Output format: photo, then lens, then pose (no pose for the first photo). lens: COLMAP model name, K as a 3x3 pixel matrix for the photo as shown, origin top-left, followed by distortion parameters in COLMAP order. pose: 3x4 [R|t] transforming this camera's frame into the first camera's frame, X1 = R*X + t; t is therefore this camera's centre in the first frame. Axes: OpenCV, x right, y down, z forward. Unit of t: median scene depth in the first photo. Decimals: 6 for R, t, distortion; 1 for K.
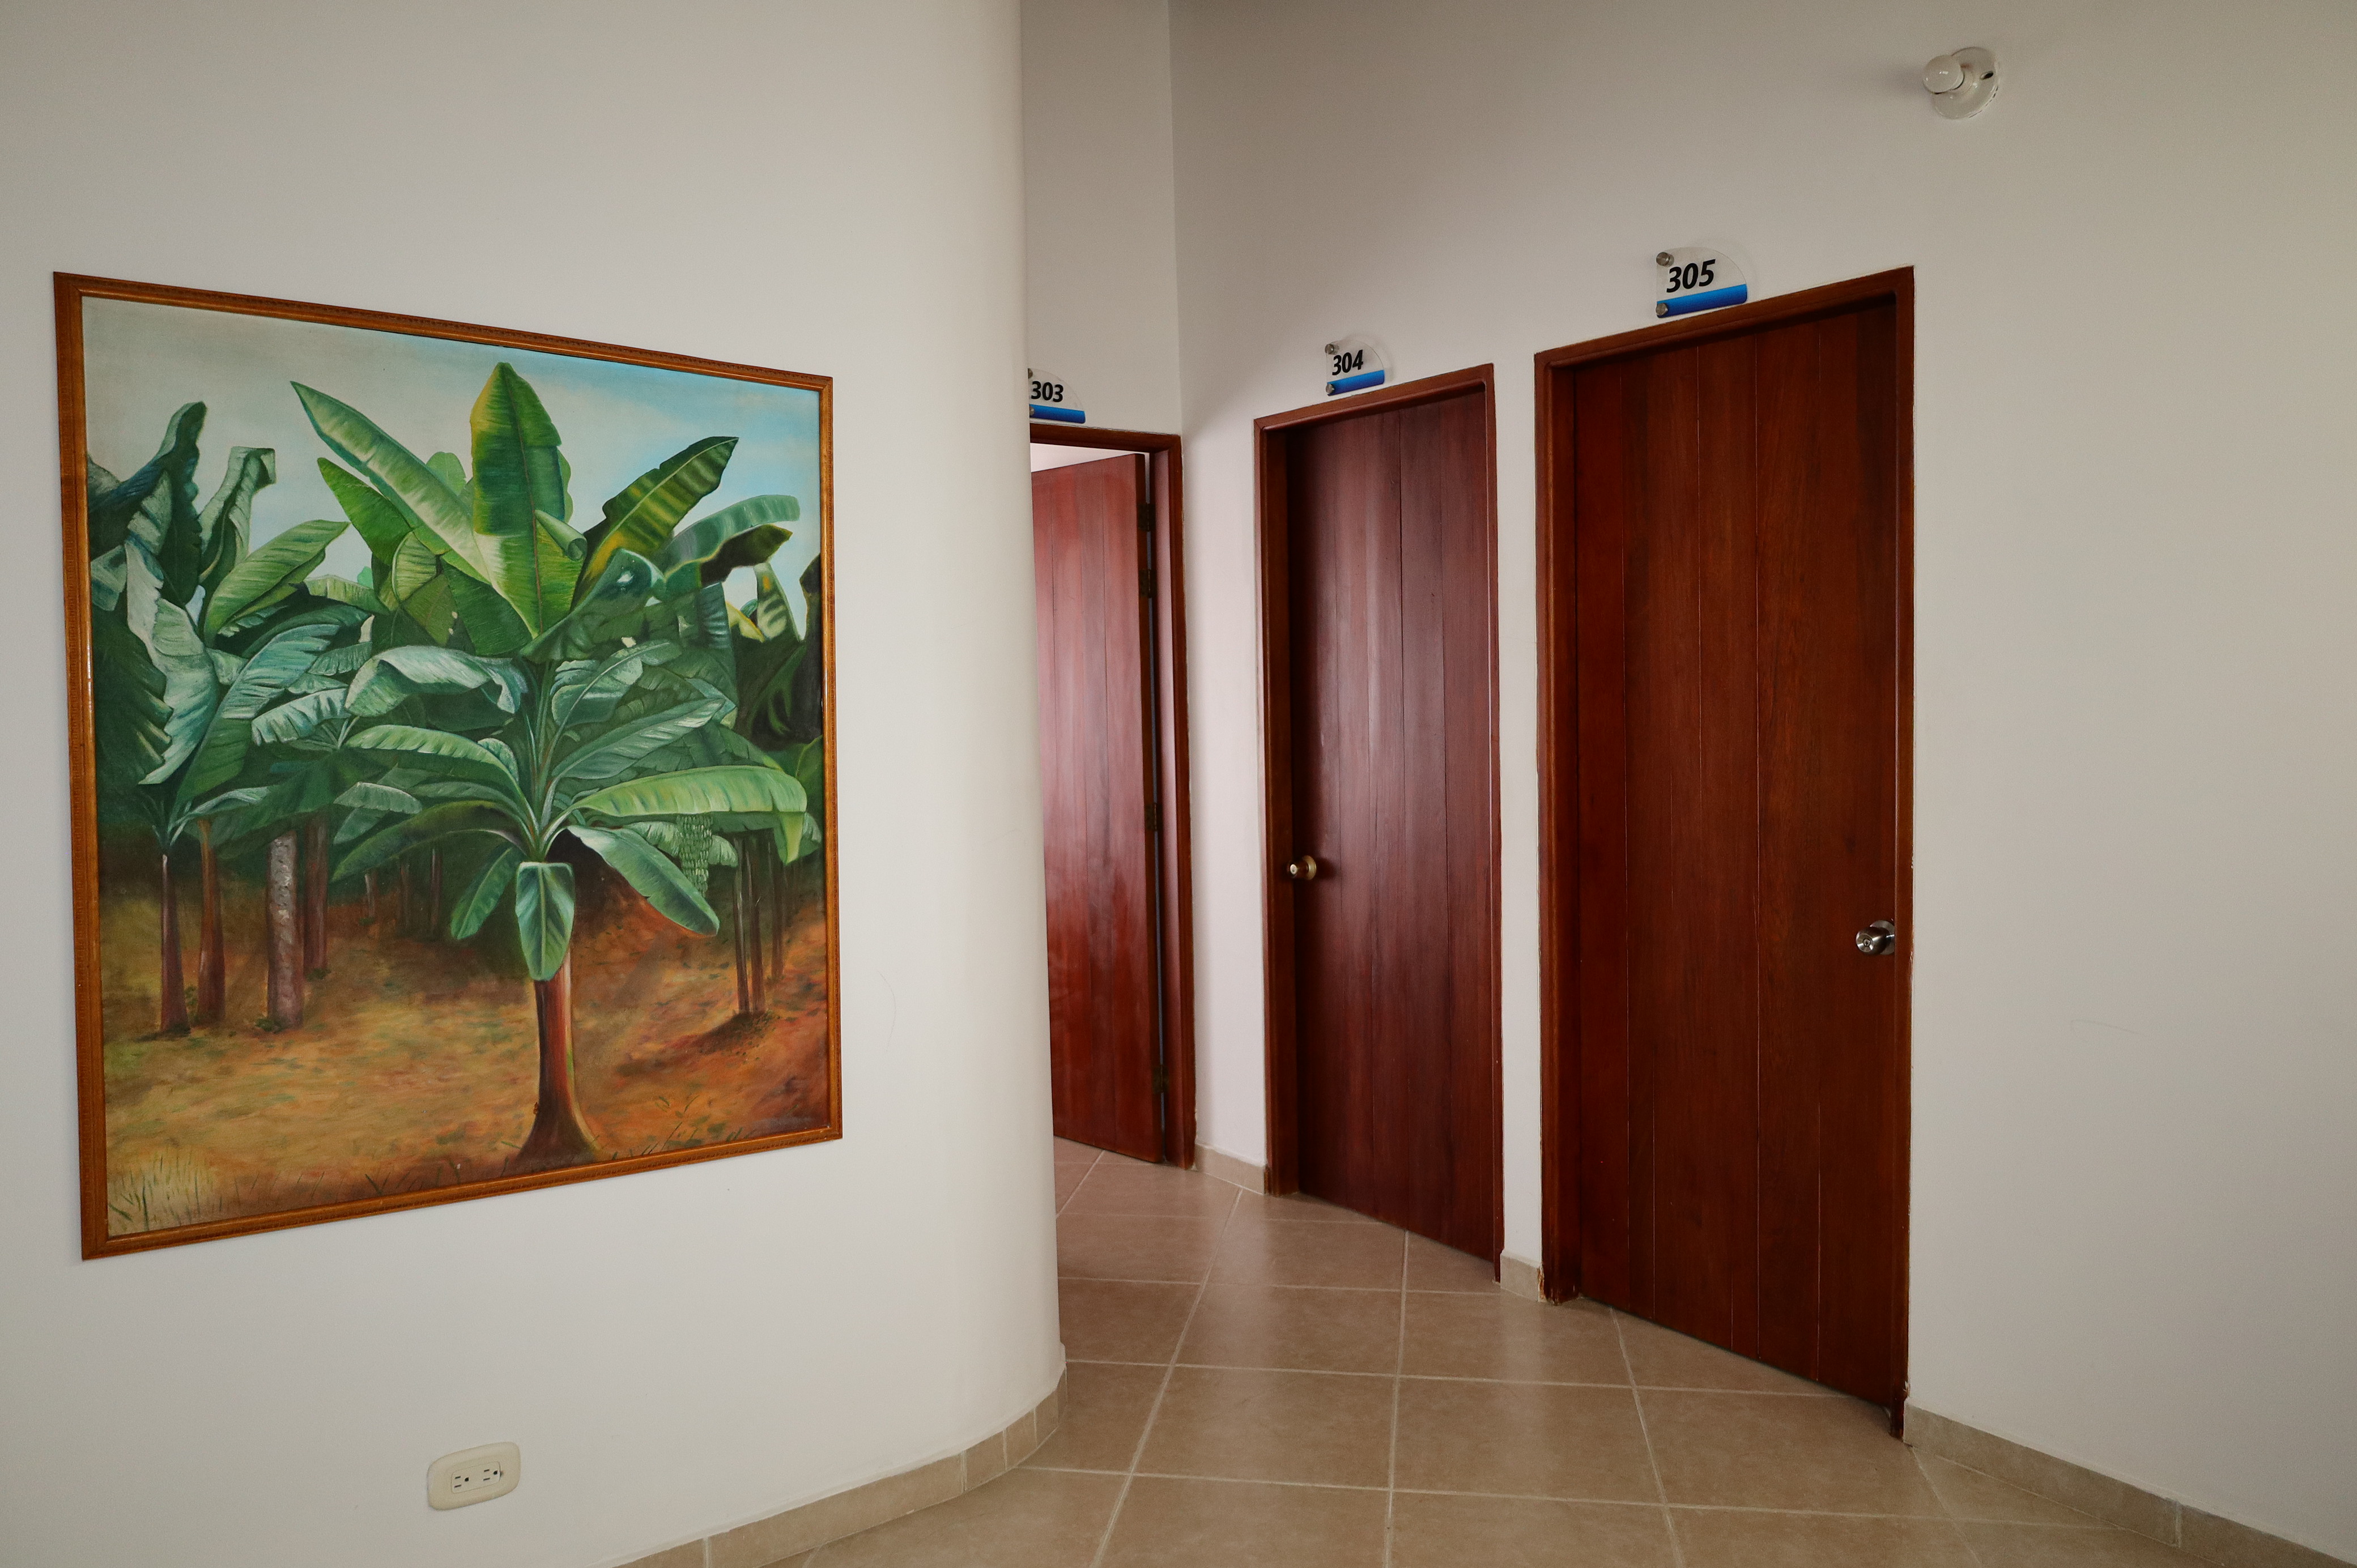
lens RADIAL K [[1600.5, 0, 1184.4], [0, 1600.5, 777.3], [0, 0, 1]] dist [-0.013738, 0.008218]
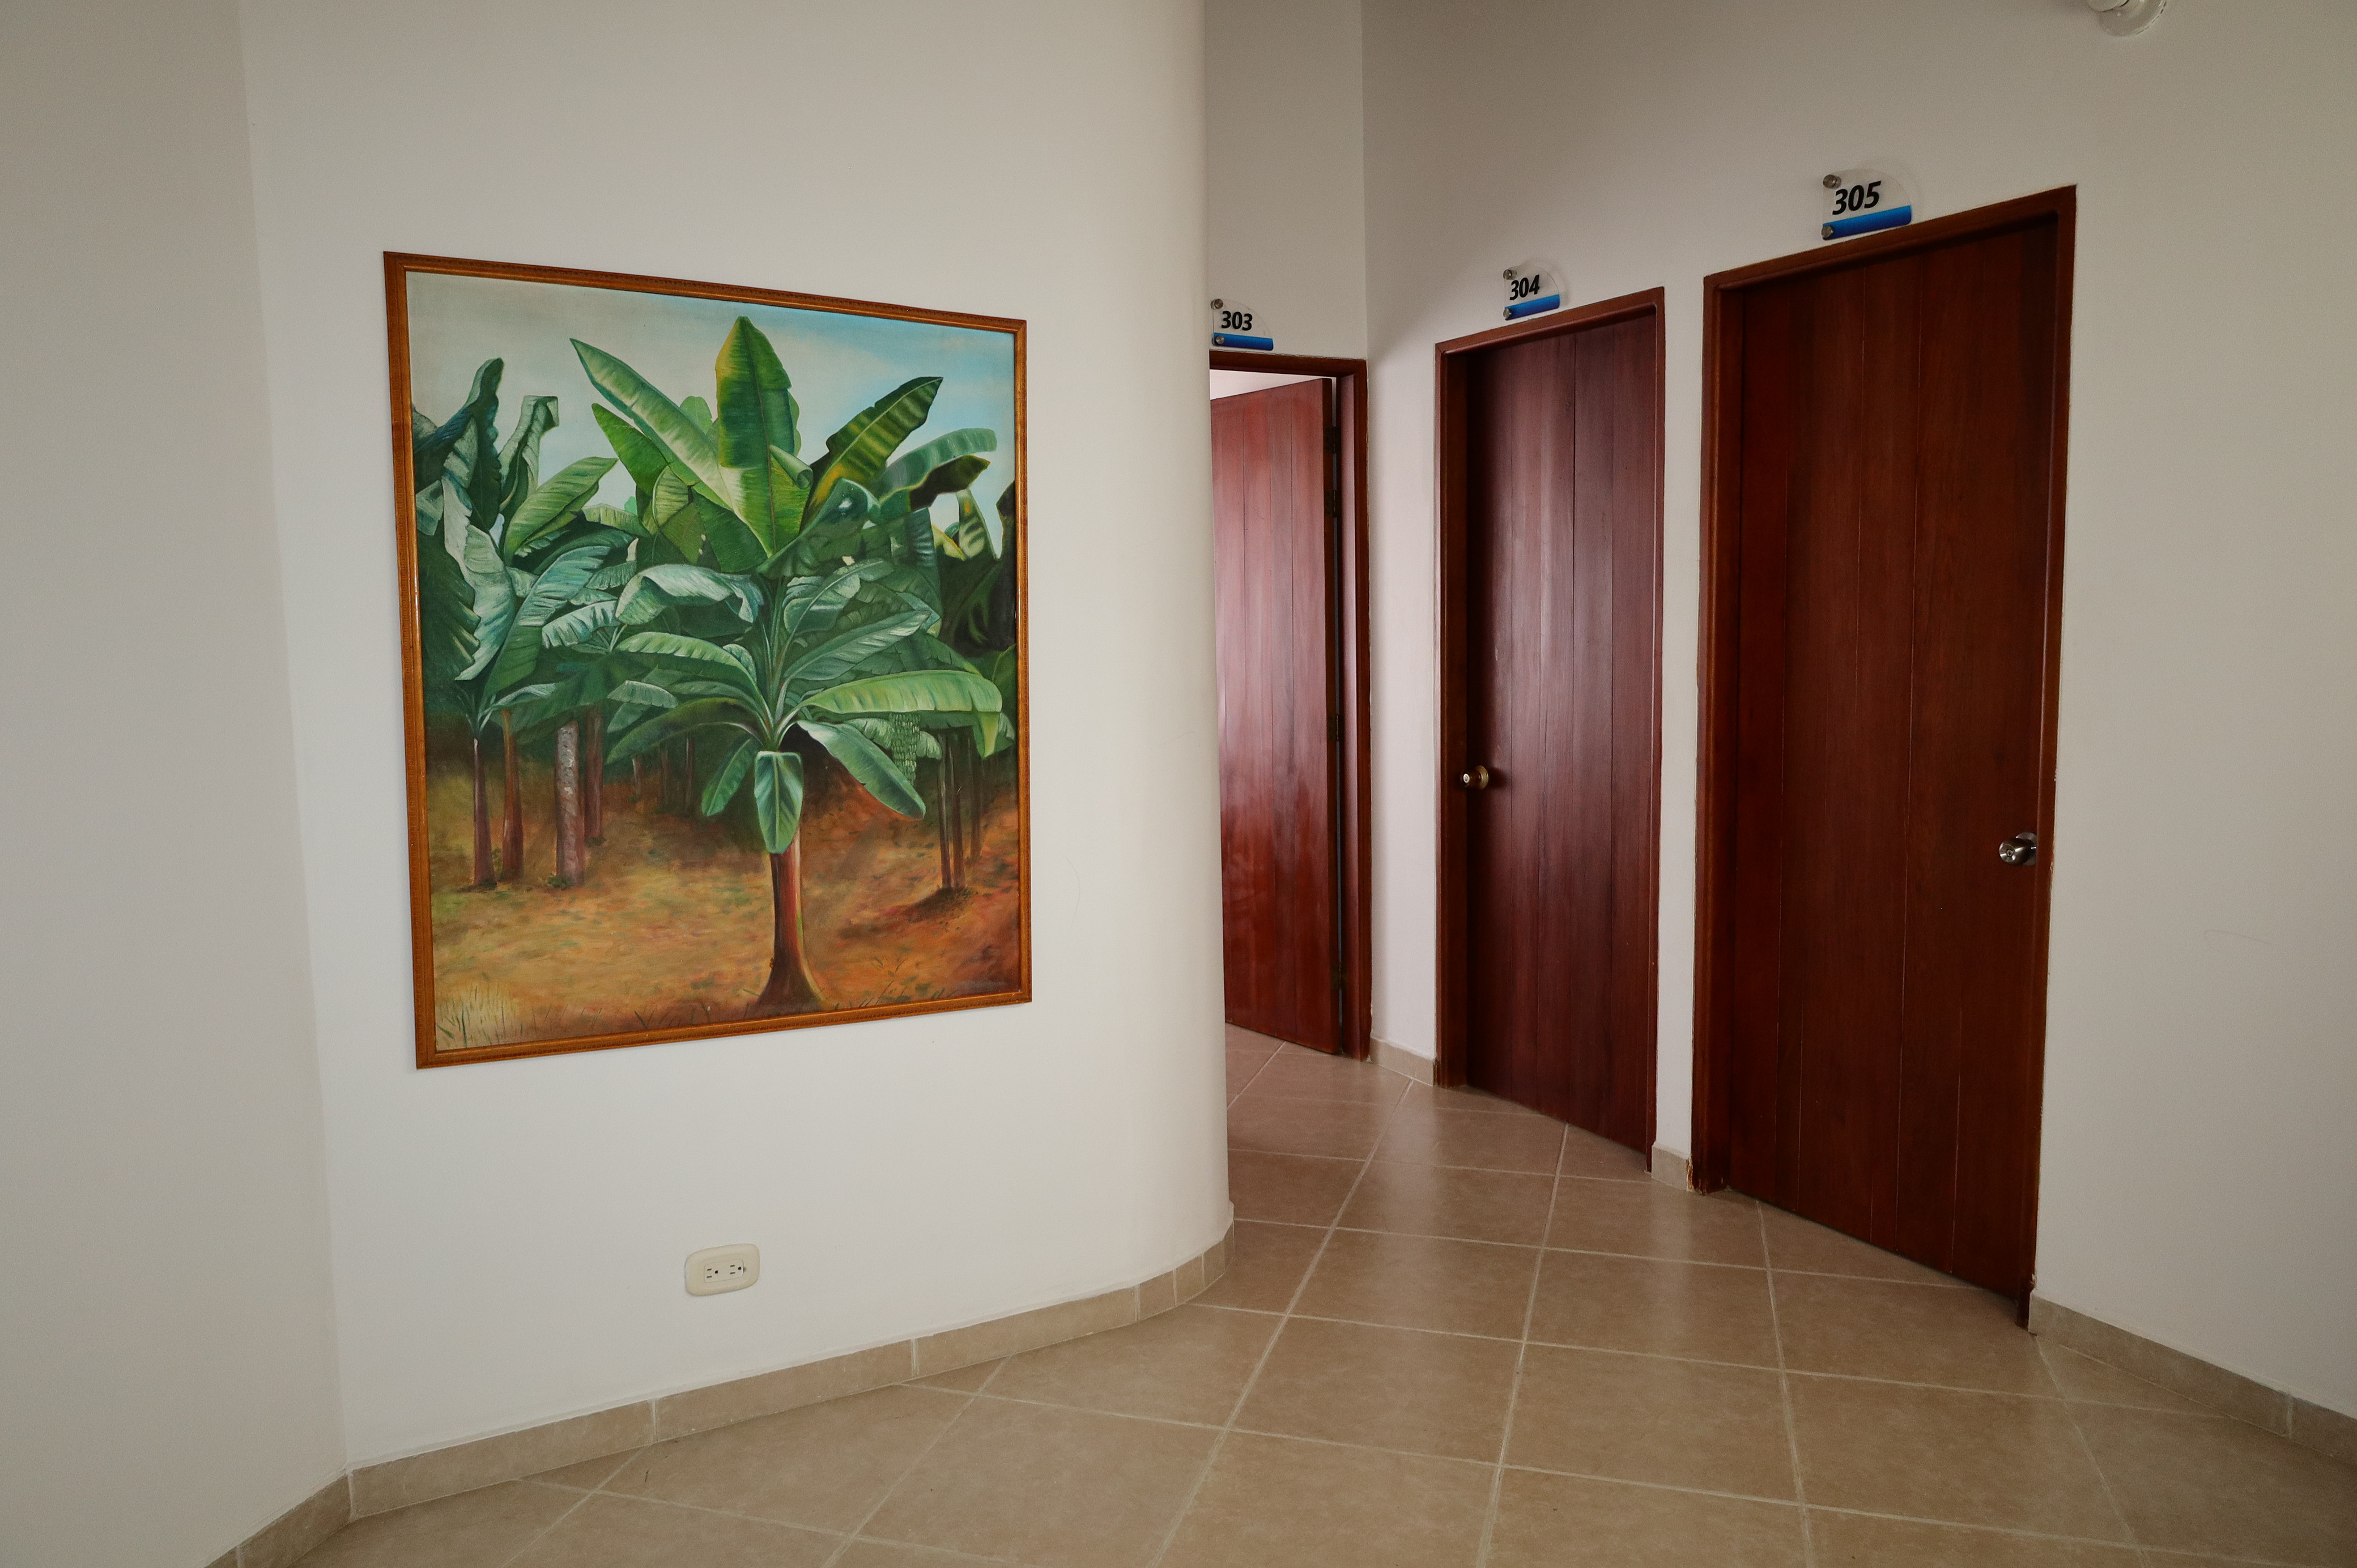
lens RADIAL K [[1600.5, 0, 1184.4], [0, 1600.5, 777.3], [0, 0, 1]] dist [-0.013738, 0.008218]
pose [[0.990970, 0.016653, -0.133046, 0.044833], [-0.009896, 0.998635, 0.051288, 0.008953], [0.133719, -0.049508, 0.989782, -0.106921]]
